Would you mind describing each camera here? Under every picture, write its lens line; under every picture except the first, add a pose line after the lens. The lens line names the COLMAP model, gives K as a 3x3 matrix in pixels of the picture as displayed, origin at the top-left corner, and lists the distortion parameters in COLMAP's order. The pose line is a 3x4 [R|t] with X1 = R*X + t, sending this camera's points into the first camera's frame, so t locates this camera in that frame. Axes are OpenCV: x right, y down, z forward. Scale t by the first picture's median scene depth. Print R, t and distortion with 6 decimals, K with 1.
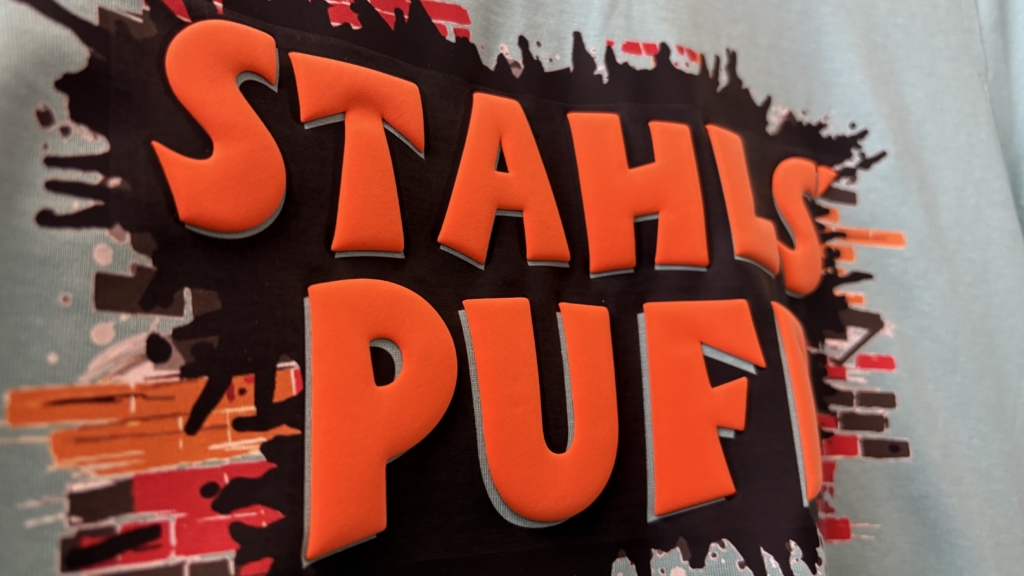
lens RADIAL K [[789.3, 0, 512.0], [0, 789.3, 288.0], [0, 0, 1]] dist [0.001230, -0.156335]
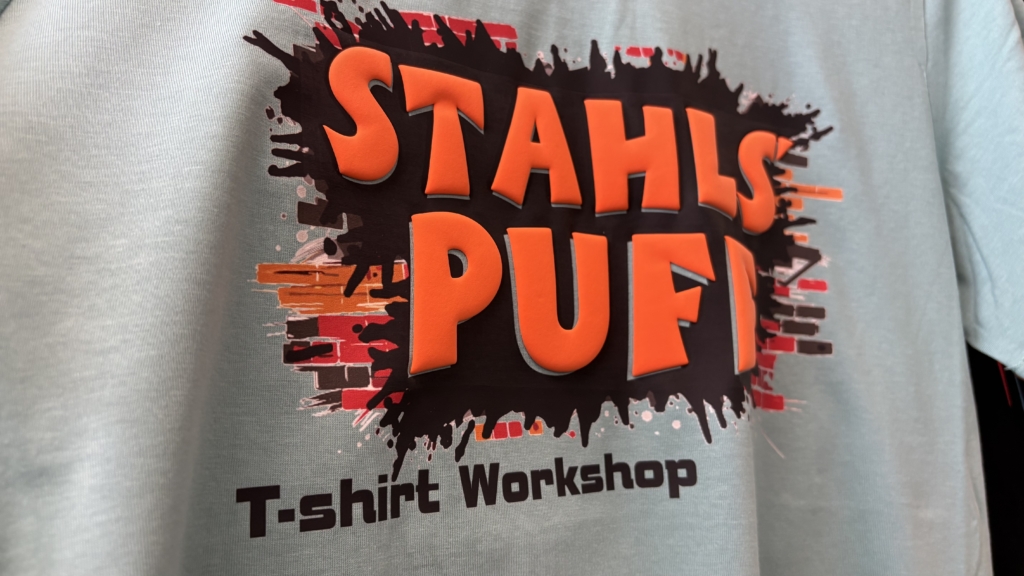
lens RADIAL K [[788.1, 0, 512.0], [0, 788.1, 288.0], [0, 0, 1]] dist [0.057491, -0.226922]
pose [[0.997214, 0.026393, -0.069763, 0.054250], [-0.022105, 0.997860, 0.061540, 0.035521], [0.071238, -0.059826, 0.995664, -0.503155]]
